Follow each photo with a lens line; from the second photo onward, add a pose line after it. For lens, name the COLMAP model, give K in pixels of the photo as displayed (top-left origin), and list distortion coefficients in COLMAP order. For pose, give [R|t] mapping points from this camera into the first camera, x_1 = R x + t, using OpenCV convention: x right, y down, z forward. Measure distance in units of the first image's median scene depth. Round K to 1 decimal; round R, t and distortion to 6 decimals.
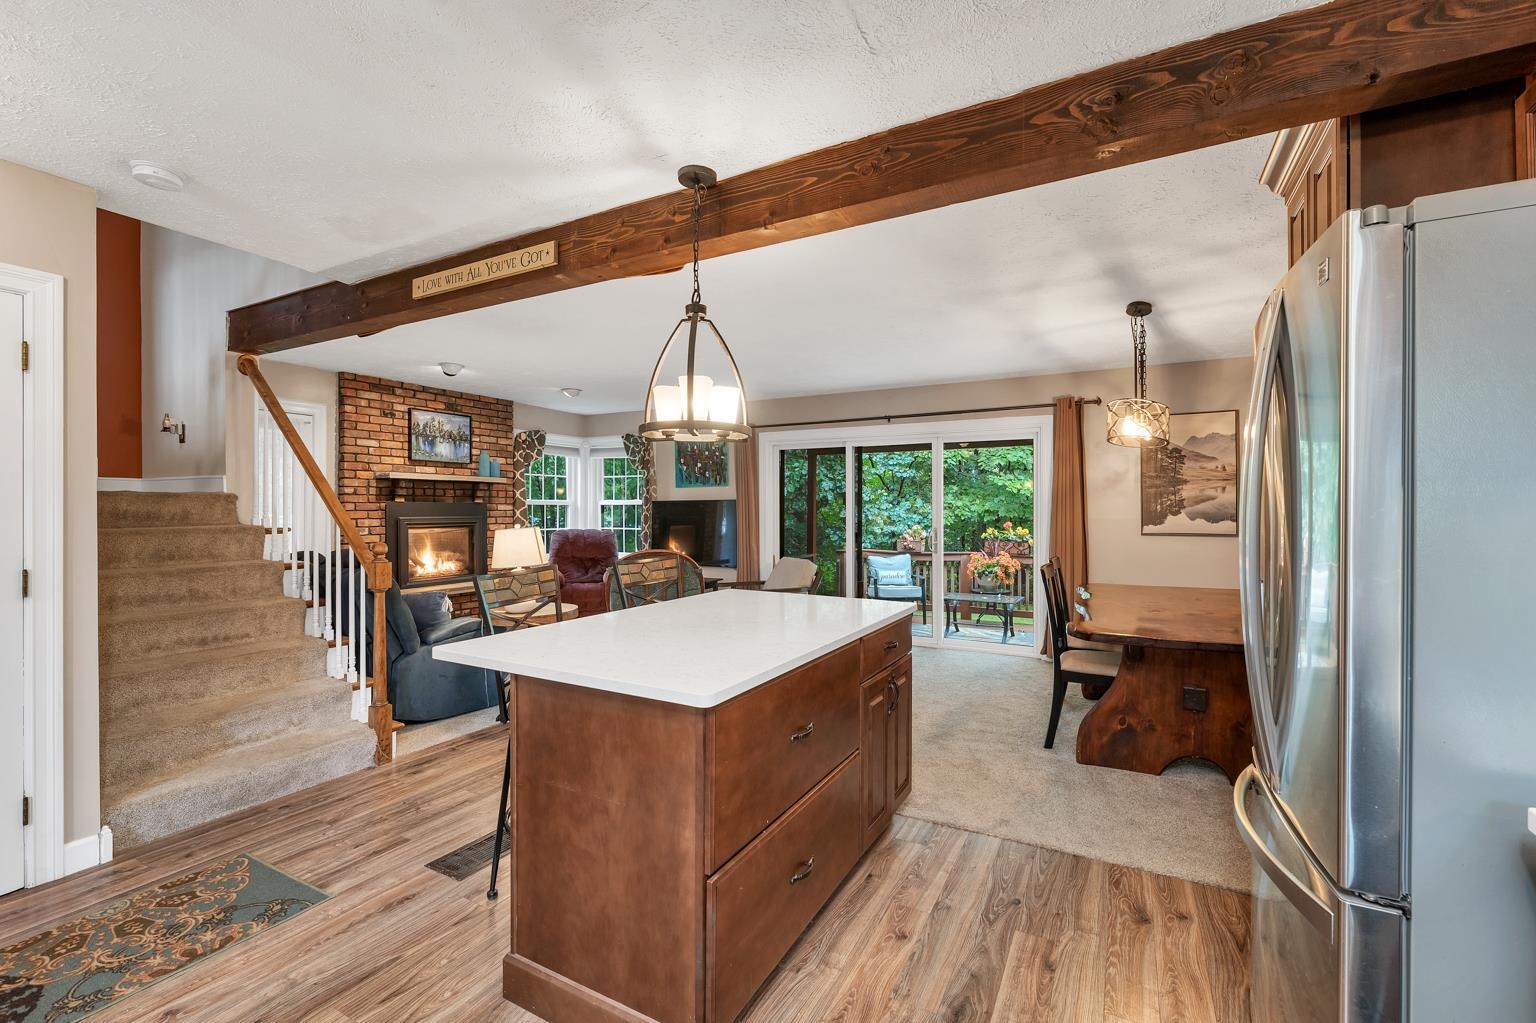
lens RADIAL K [[650.6, 0, 768.0], [0, 650.6, 511.5], [0, 0, 1]] dist [0.001025, 0.000092]
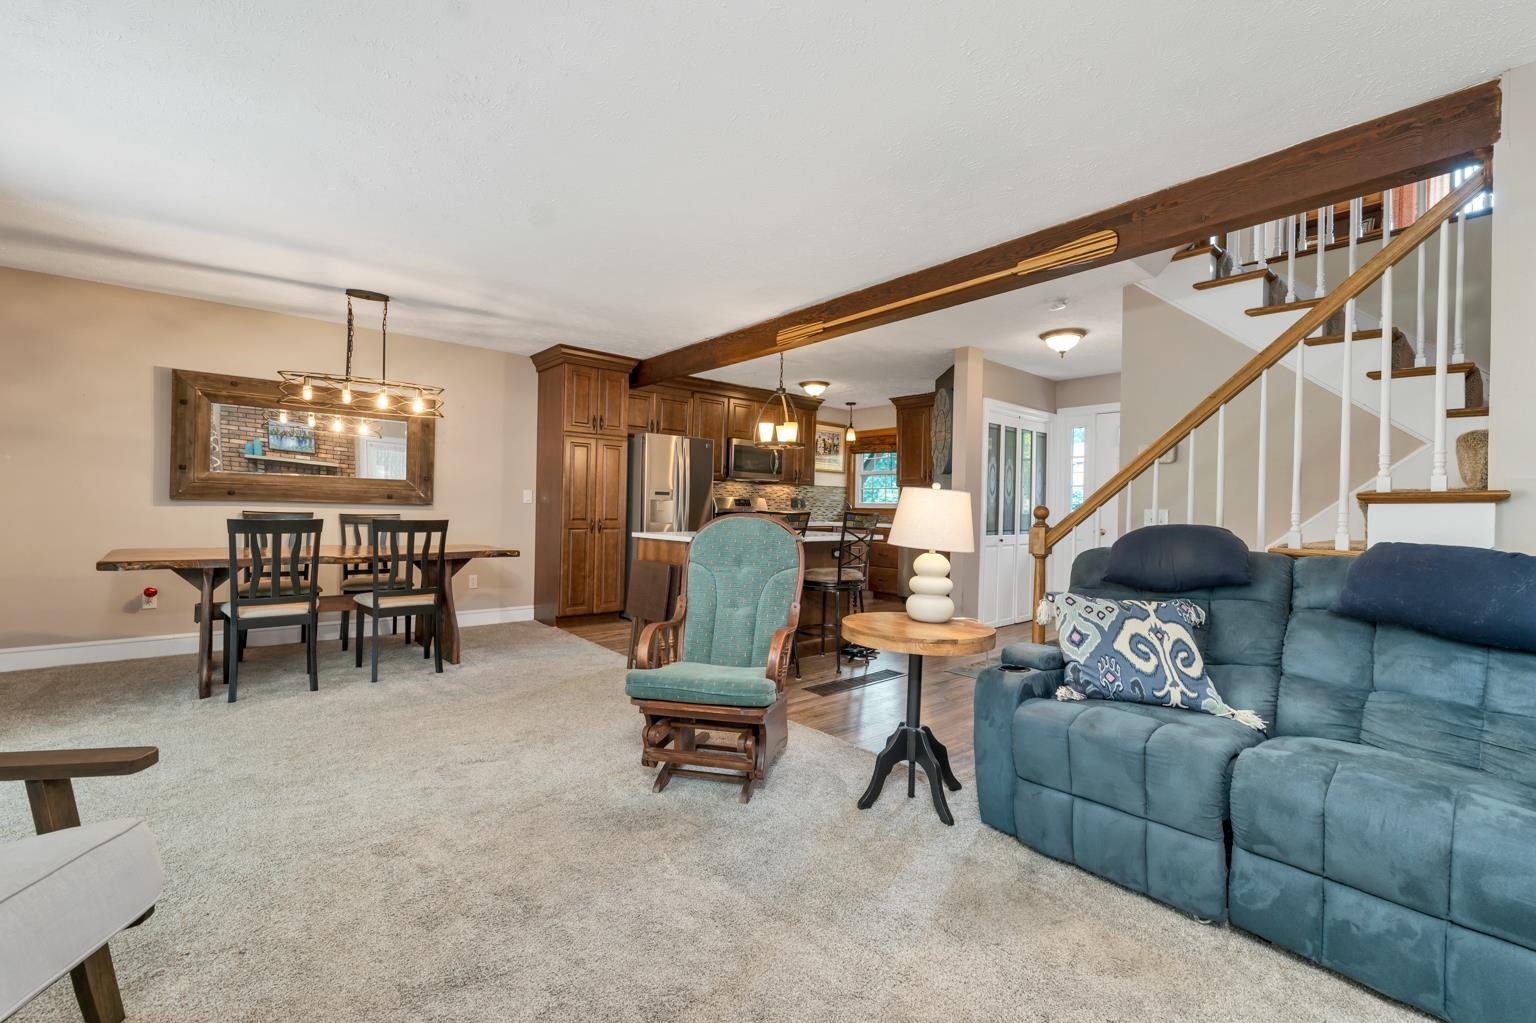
lens RADIAL K [[630.4, 0, 765.8], [0, 630.4, 511.6], [0, 0, 1]] dist [-0.000798, 0.000048]
pose [[-0.936223, -0.023032, 0.350652, -0.303292], [-0.020678, 0.999732, 0.010457, 0.029402], [-0.350798, 0.002539, -0.936448, 1.098634]]
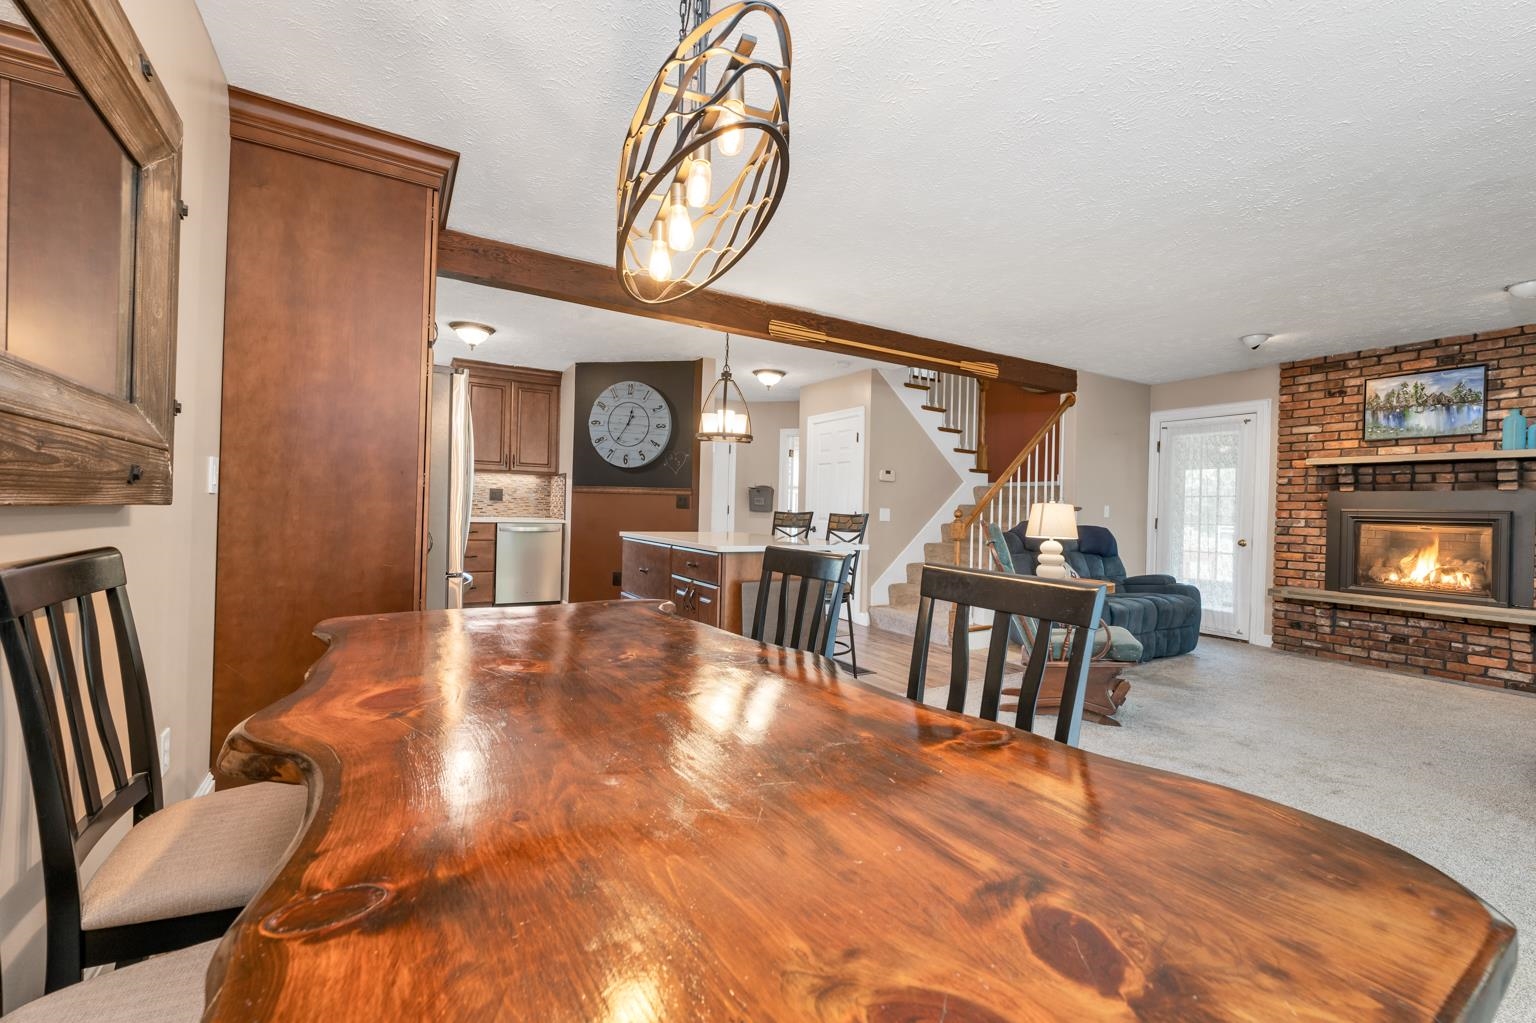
lens RADIAL K [[630.4, 0, 765.8], [0, 630.4, 511.6], [0, 0, 1]] dist [-0.000798, 0.000048]
pose [[-0.501436, -0.012185, -0.865109, 0.541153], [-0.032197, 0.999471, 0.004584, 0.032754], [0.864596, 0.030153, -0.501563, 0.748115]]
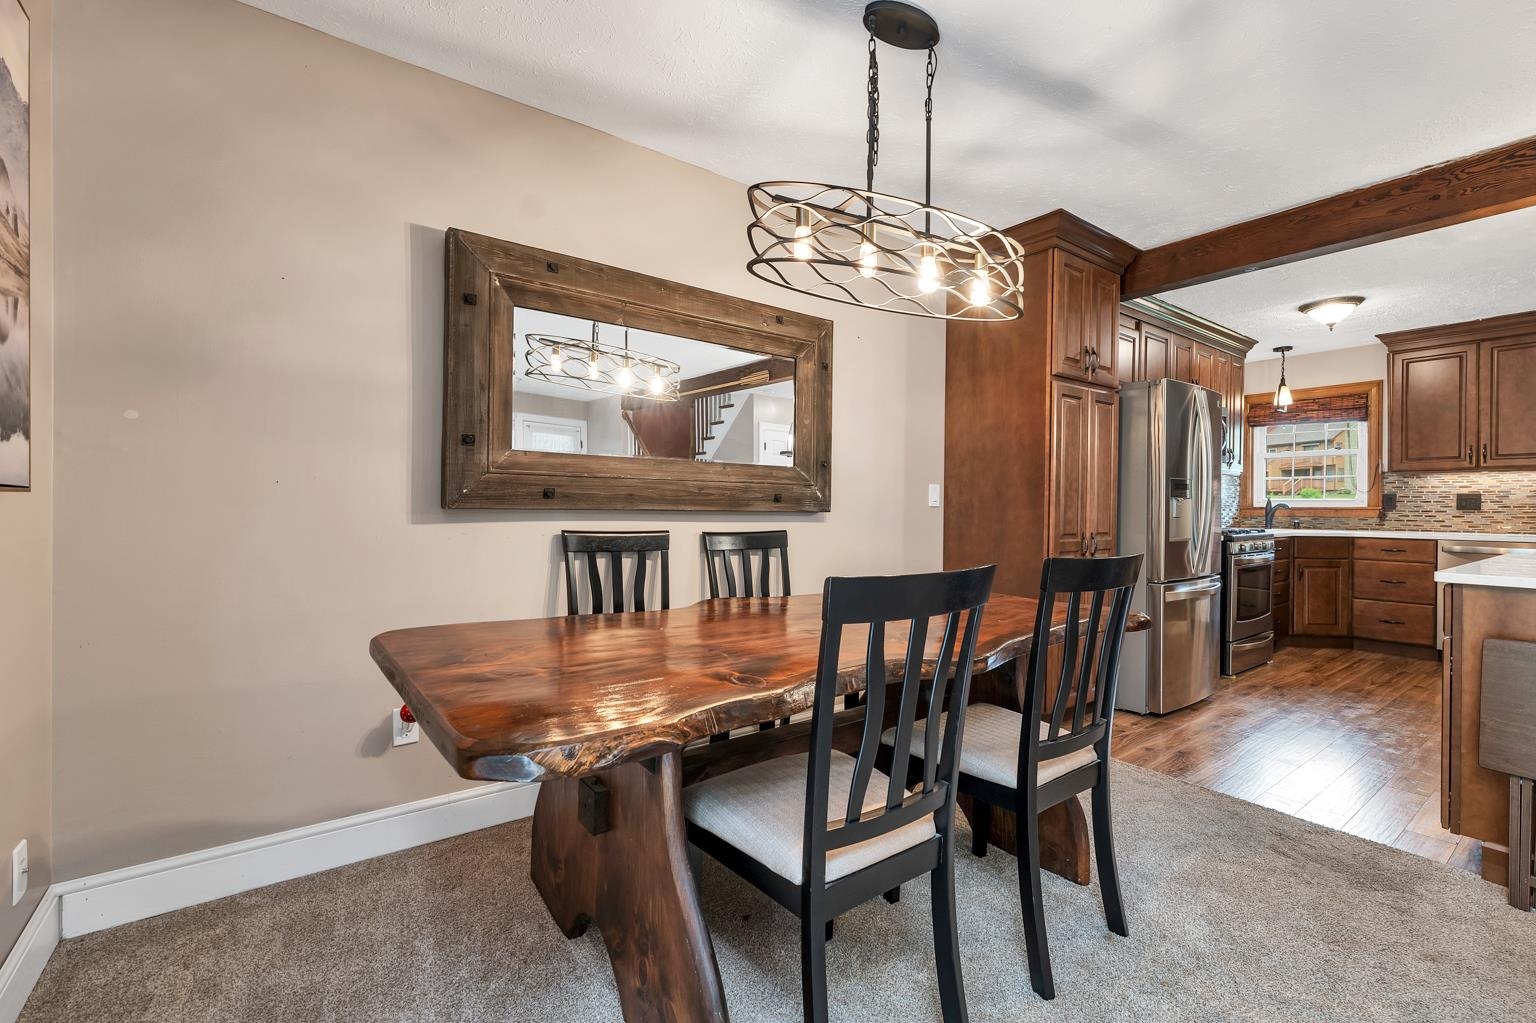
lens RADIAL K [[650.6, 0, 768.0], [0, 650.6, 511.5], [0, 0, 1]] dist [0.001025, 0.000092]
pose [[-0.904370, -0.013706, 0.426528, 0.271767], [-0.008691, 0.999868, 0.013702, 0.031843], [-0.426660, 0.008685, -0.904370, 0.907552]]
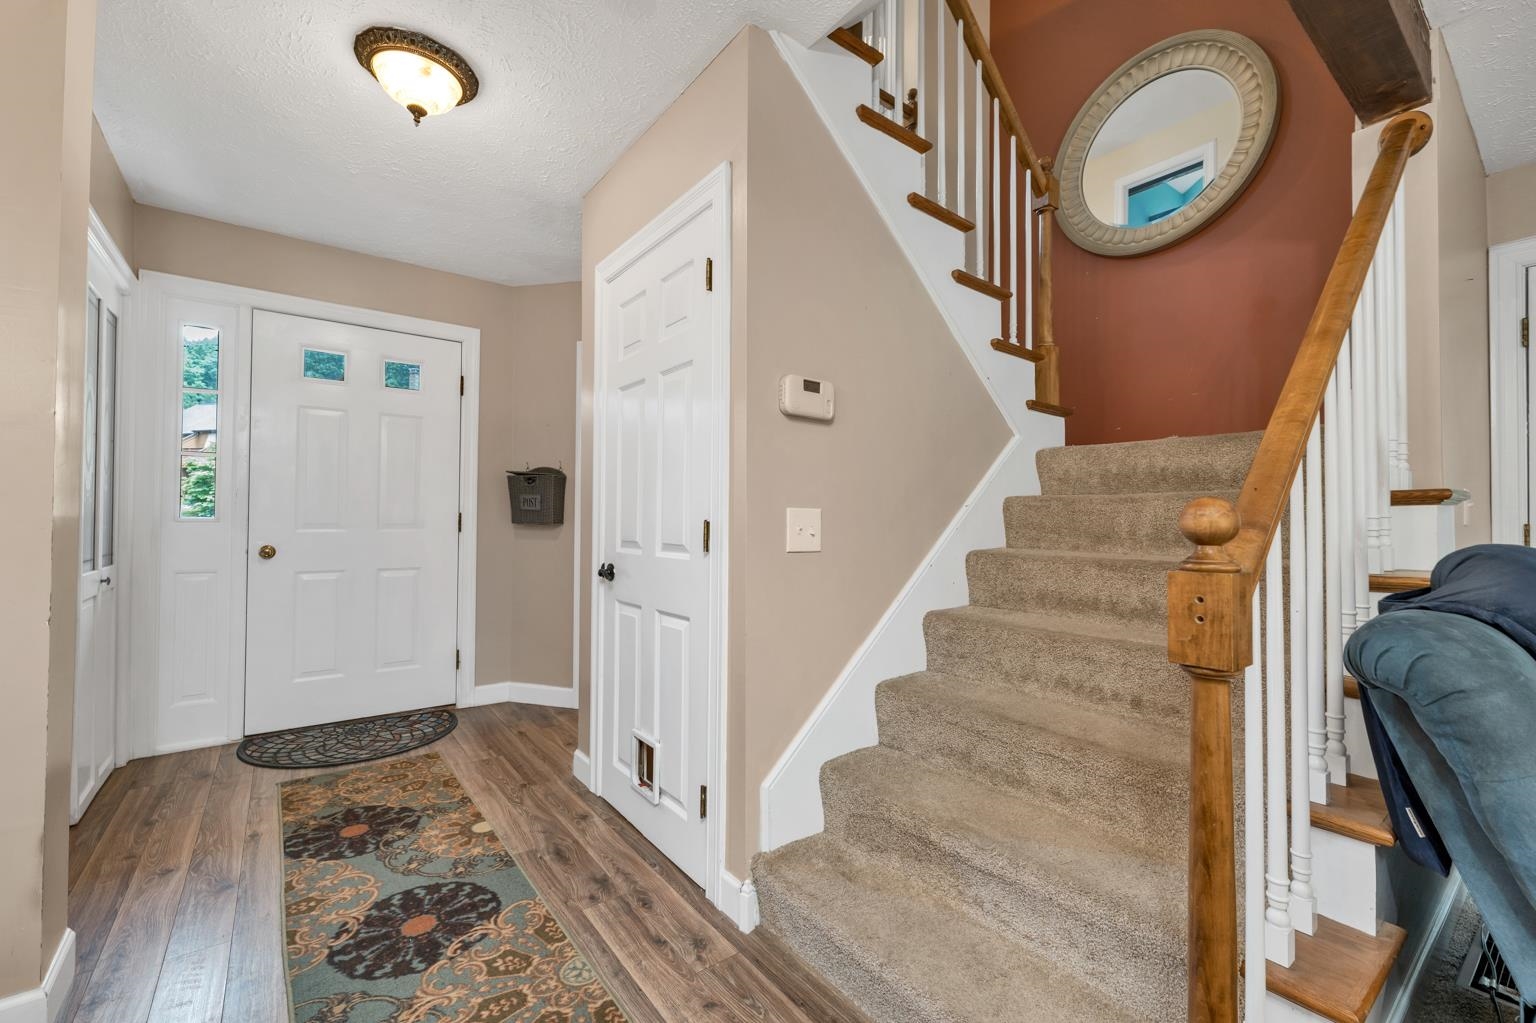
lens RADIAL K [[630.4, 0, 765.8], [0, 630.4, 511.6], [0, 0, 1]] dist [-0.000798, 0.000048]
pose [[-0.403996, -0.018359, -0.914577, -0.147824], [-0.013535, 0.999809, -0.014091, 0.032170], [0.914661, 0.006686, -0.404167, 0.511200]]
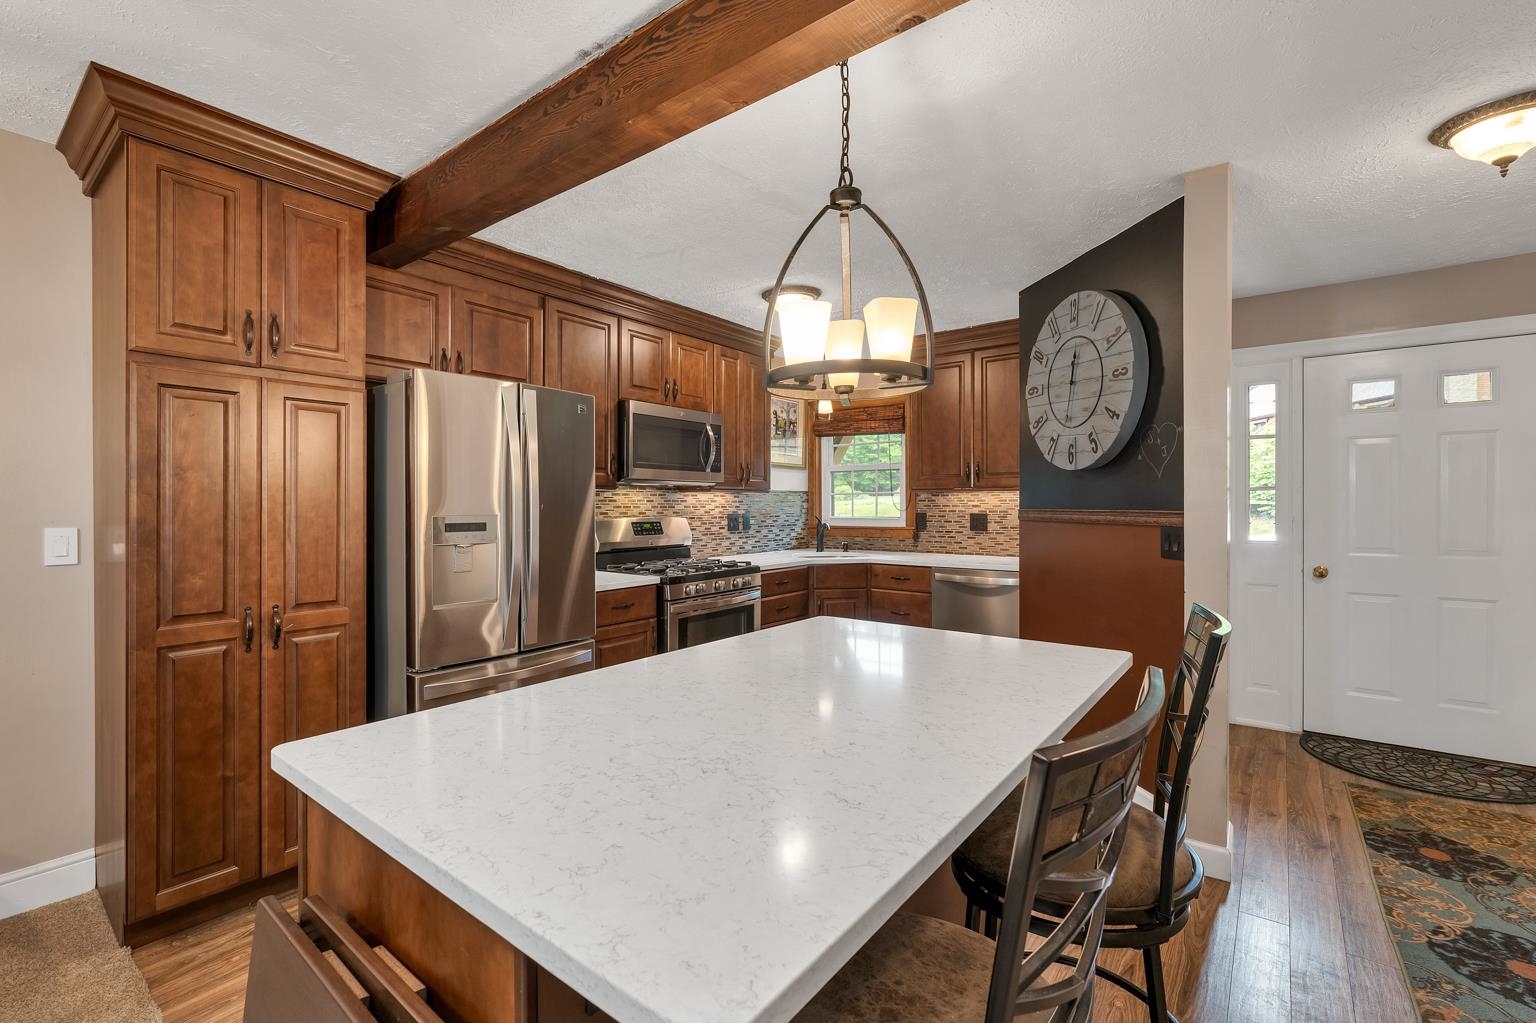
lens RADIAL K [[671.8, 0, 768.0], [0, 671.8, 507.3], [0, 0, 1]] dist [-0.000222, -0.000161]
pose [[-0.989068, 0.000725, 0.147458, -0.047827], [0.001800, 0.999973, 0.007157, -0.000392], [-0.147448, 0.007344, -0.989042, 0.610154]]
